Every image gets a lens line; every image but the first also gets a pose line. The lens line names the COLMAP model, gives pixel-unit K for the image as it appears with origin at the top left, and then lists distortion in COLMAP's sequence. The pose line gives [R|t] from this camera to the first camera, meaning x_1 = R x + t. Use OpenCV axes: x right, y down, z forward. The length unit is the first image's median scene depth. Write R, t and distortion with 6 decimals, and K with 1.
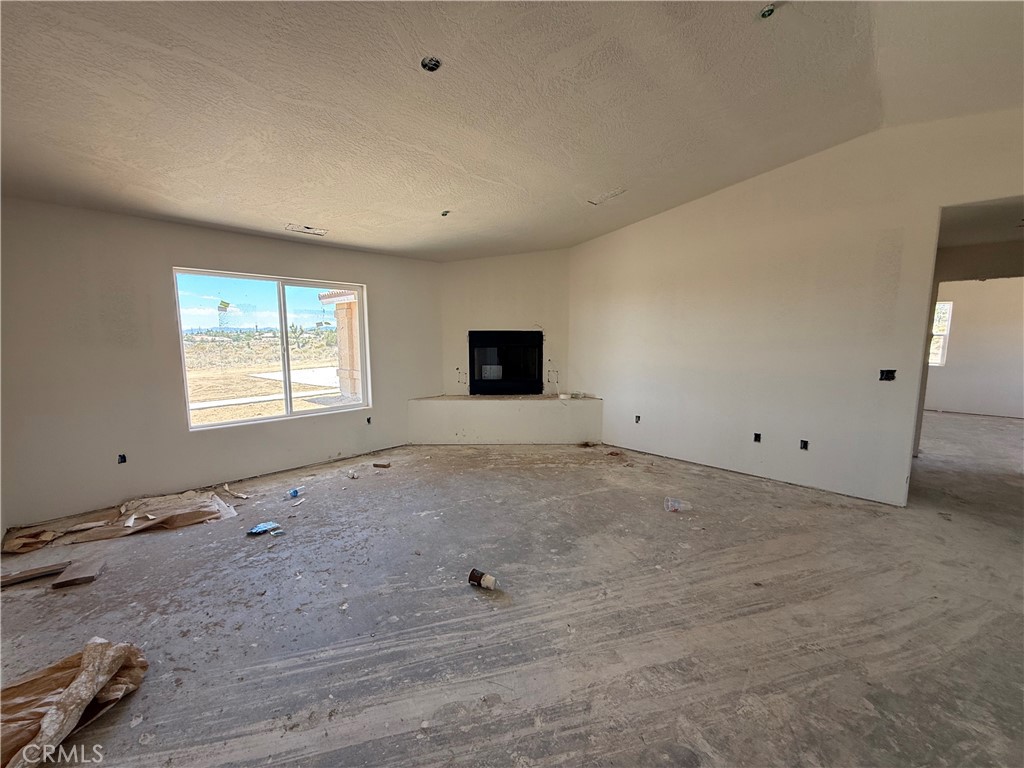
lens RADIAL K [[409.3, 0, 510.2], [0, 409.3, 384.2], [0, 0, 1]] dist [0.000804, -0.000055]
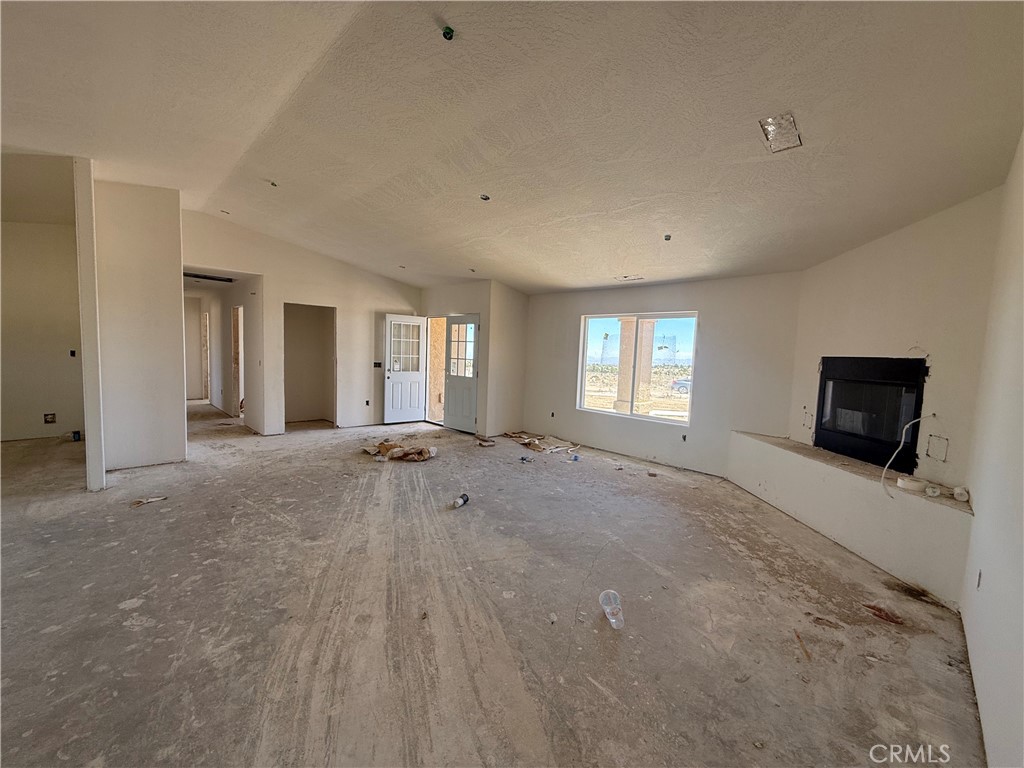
lens RADIAL K [[409.3, 0, 510.9], [0, 409.3, 383.6], [0, 0, 1]] dist [0.000804, -0.000055]
pose [[-0.006330, 0.076264, -0.997068, 0.933747], [-0.159604, 0.984228, 0.076296, -0.078519], [0.987161, 0.159619, 0.005941, 0.697419]]
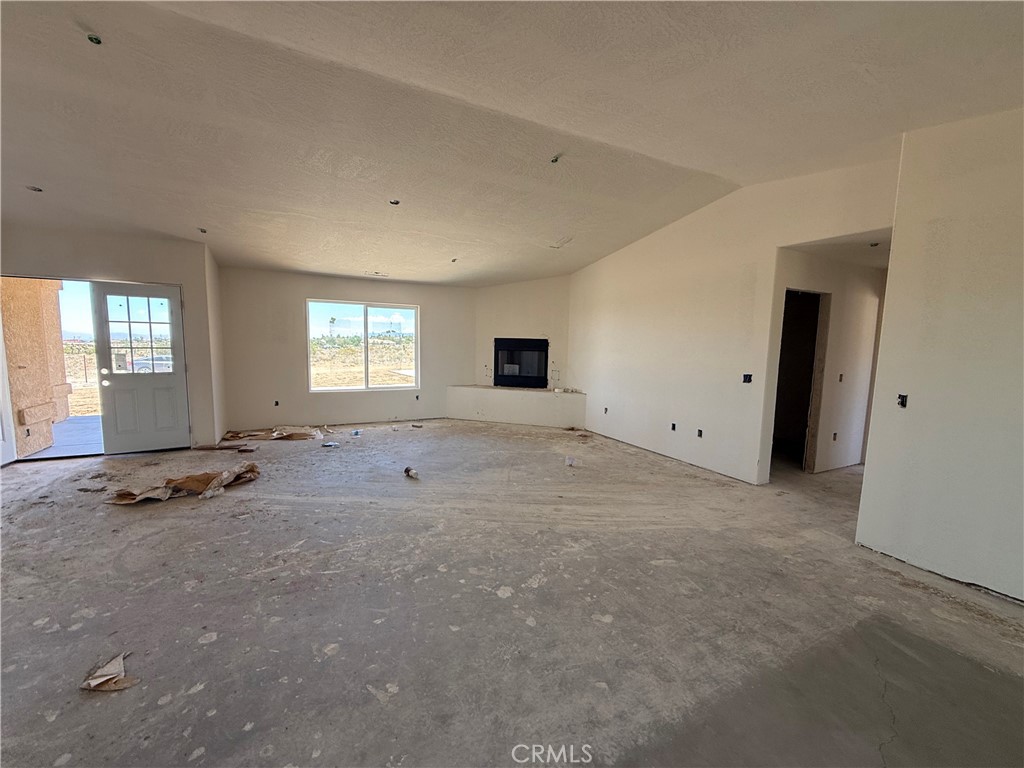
lens RADIAL K [[409.3, 0, 510.3], [0, 409.3, 384.7], [0, 0, 1]] dist [0.000804, -0.000055]
pose [[0.947392, 0.053872, -0.315509, 0.570950], [-0.059438, 0.998200, -0.008038, 0.045678], [0.314508, 0.026368, 0.948888, -0.383821]]
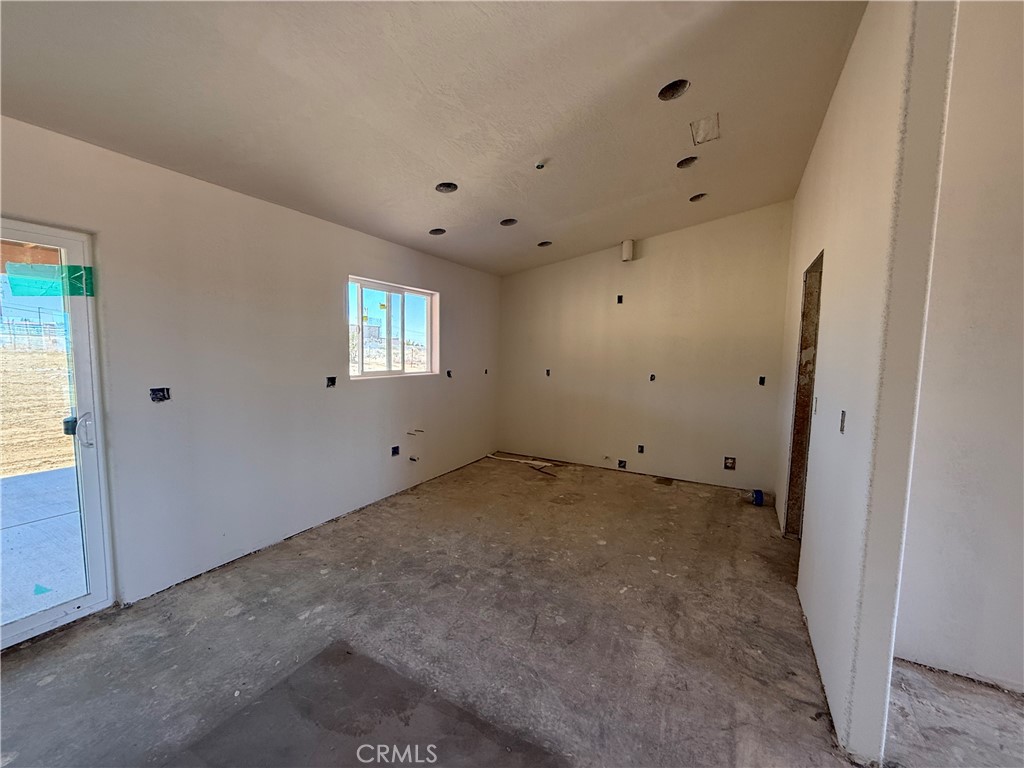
lens RADIAL K [[409.3, 0, 510.7], [0, 409.3, 381.9], [0, 0, 1]] dist [0.000804, -0.000055]
pose [[-0.960827, 0.004828, -0.277106, 0.387980], [-0.050720, 0.979900, 0.192935, 0.008072], [0.272468, 0.199432, -0.941270, -0.049514]]
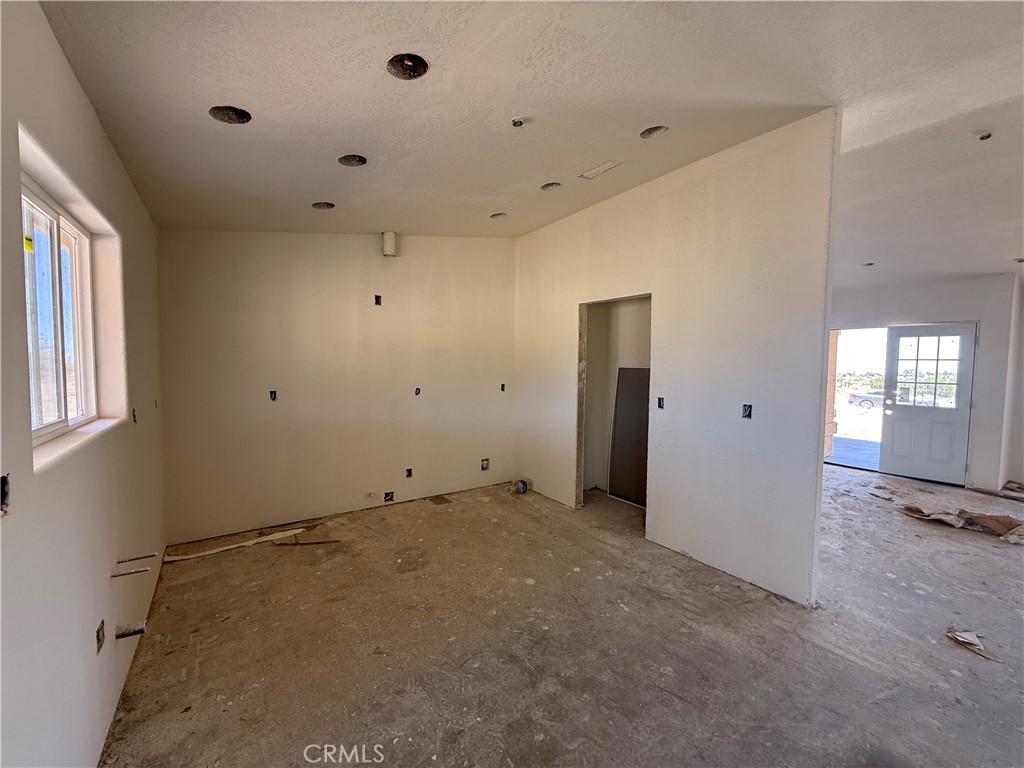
lens RADIAL K [[409.3, 0, 509.4], [0, 409.3, 383.2], [0, 0, 1]] dist [0.000804, -0.000055]
pose [[-0.182384, 0.046758, -0.982115, 0.691191], [-0.132268, 0.988622, 0.071630, 0.076853], [0.974290, 0.142966, -0.174125, -0.667765]]
